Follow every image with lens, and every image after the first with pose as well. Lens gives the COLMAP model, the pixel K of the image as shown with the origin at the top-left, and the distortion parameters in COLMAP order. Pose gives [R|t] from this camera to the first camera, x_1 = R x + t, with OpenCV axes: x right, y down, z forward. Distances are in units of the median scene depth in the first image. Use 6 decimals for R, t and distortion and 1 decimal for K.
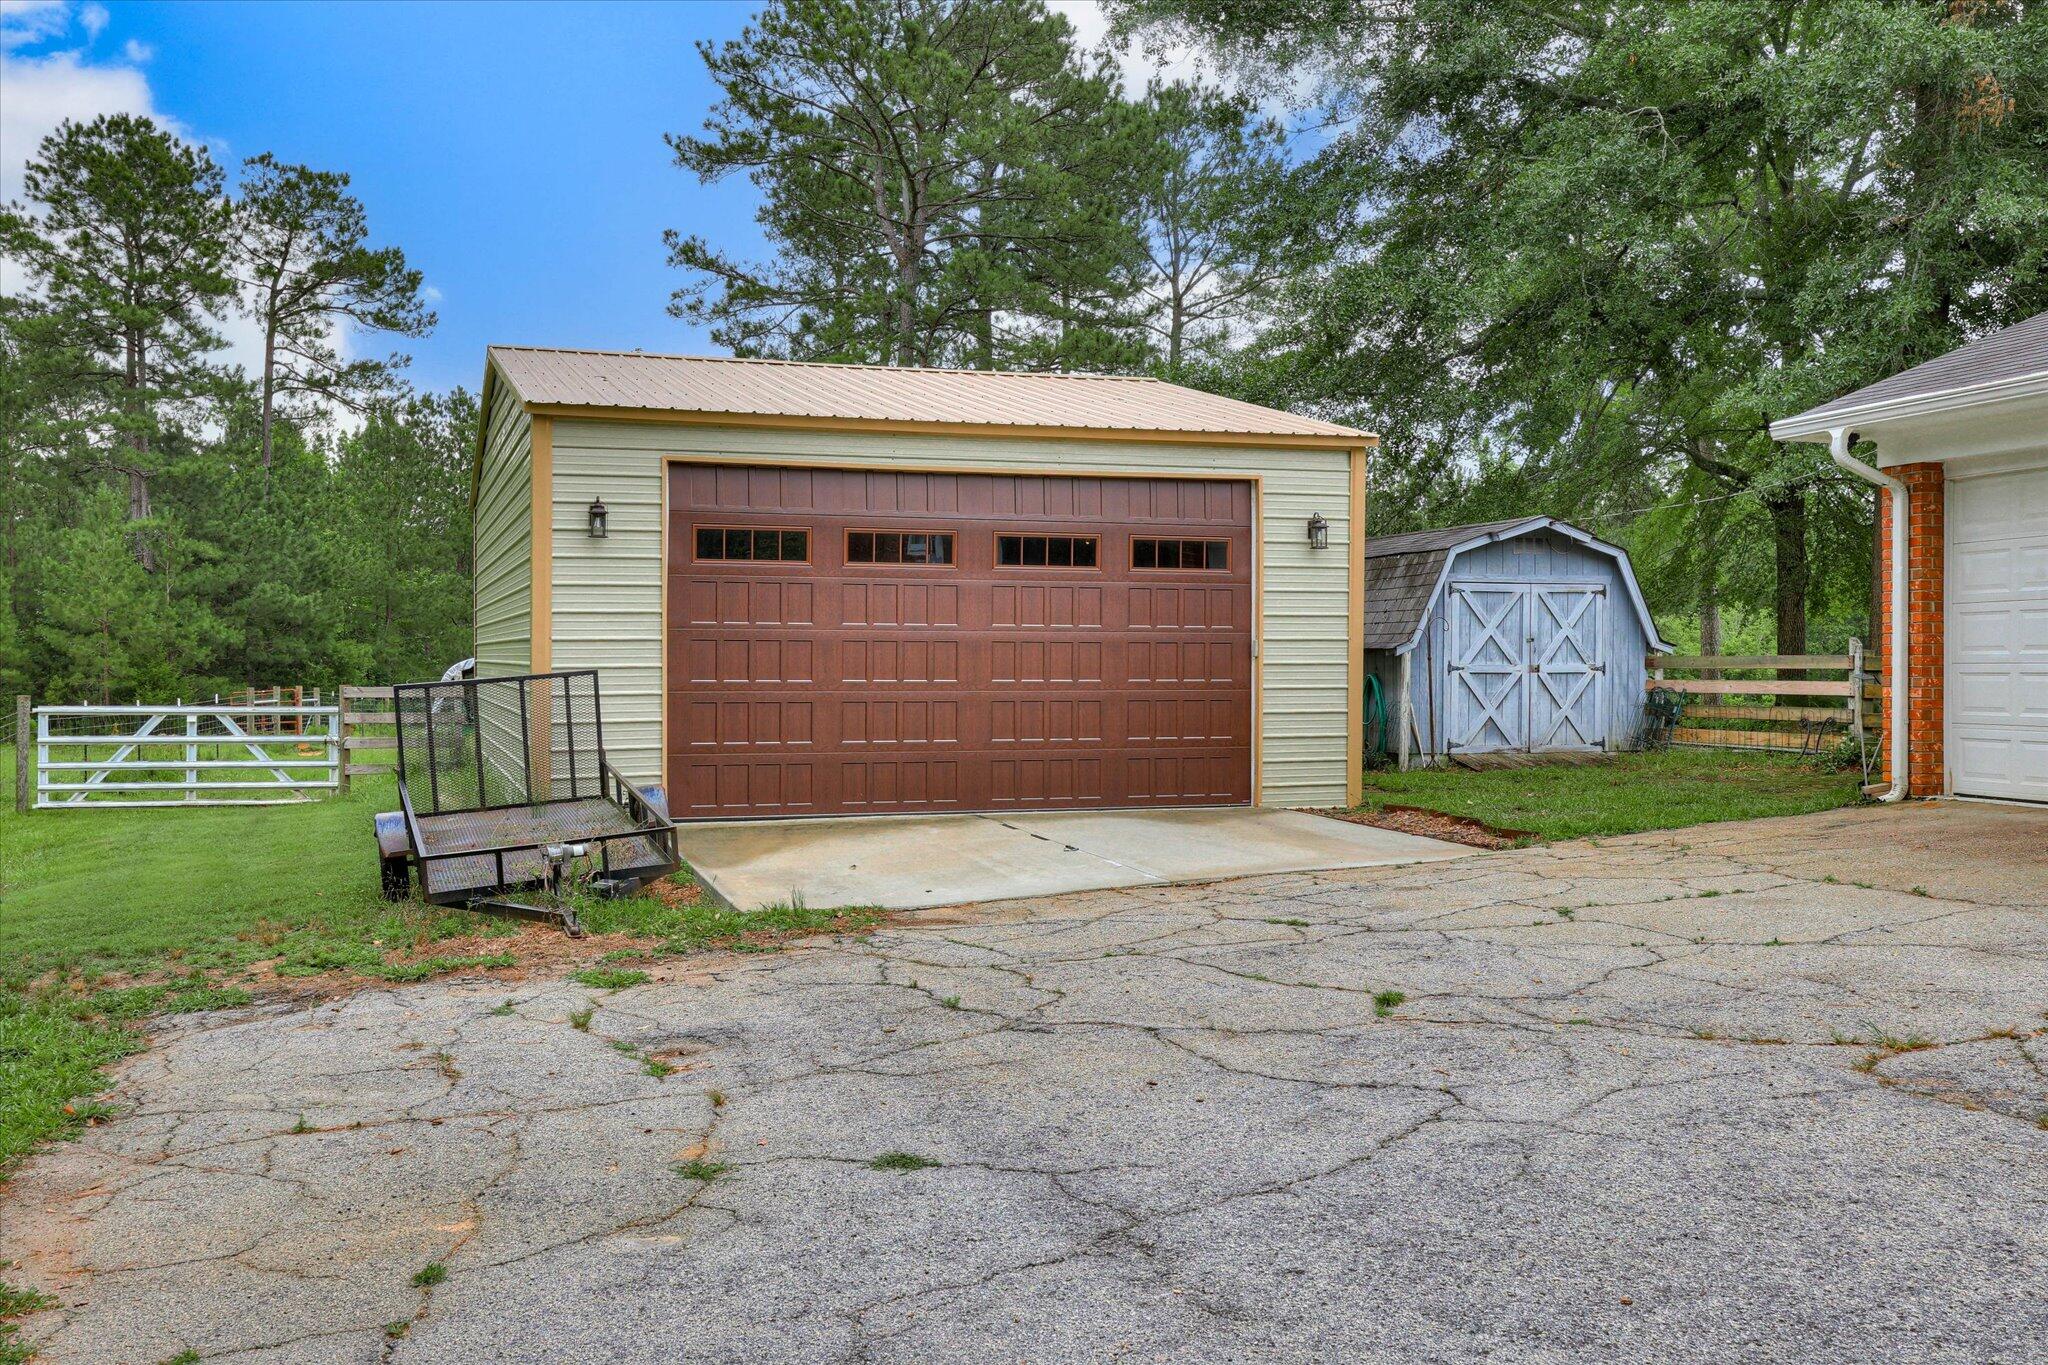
lens RADIAL K [[2086.9, 0, 1024.0], [0, 2086.9, 682.5], [0, 0, 1]] dist [-0.023256, -0.004859]
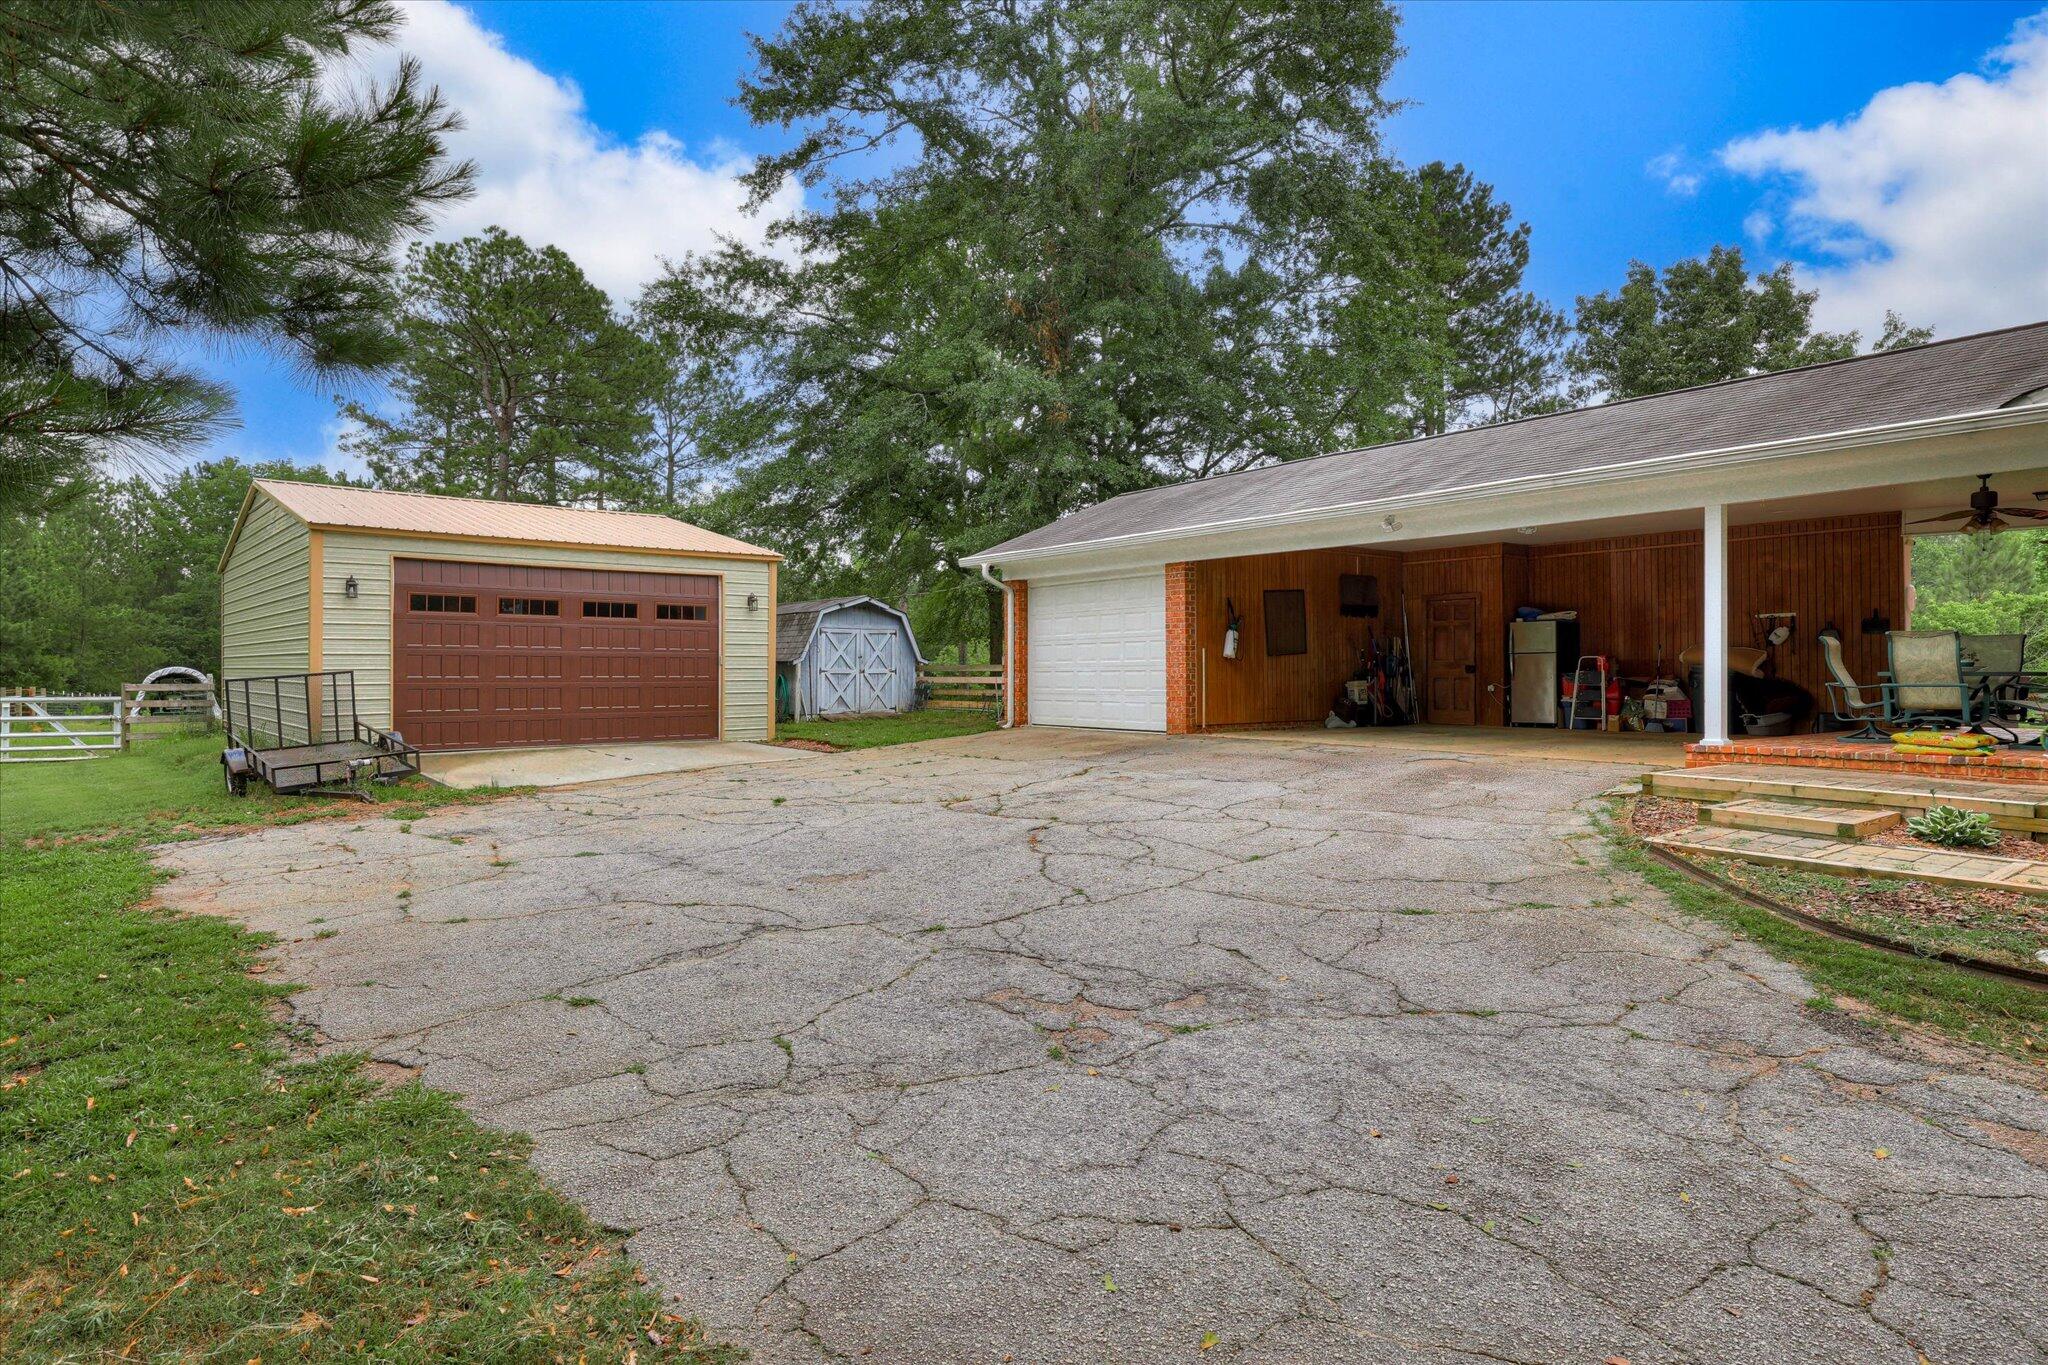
lens RADIAL K [[1344.9, 0, 1024.0], [0, 1344.9, 682.5], [0, 0, 1]] dist [0.003580, 0.002239]
pose [[0.944165, -0.001030, 0.329470, -0.035820], [0.002086, 0.999994, -0.002851, 0.008198], [-0.329465, 0.003379, 0.944162, -0.282131]]
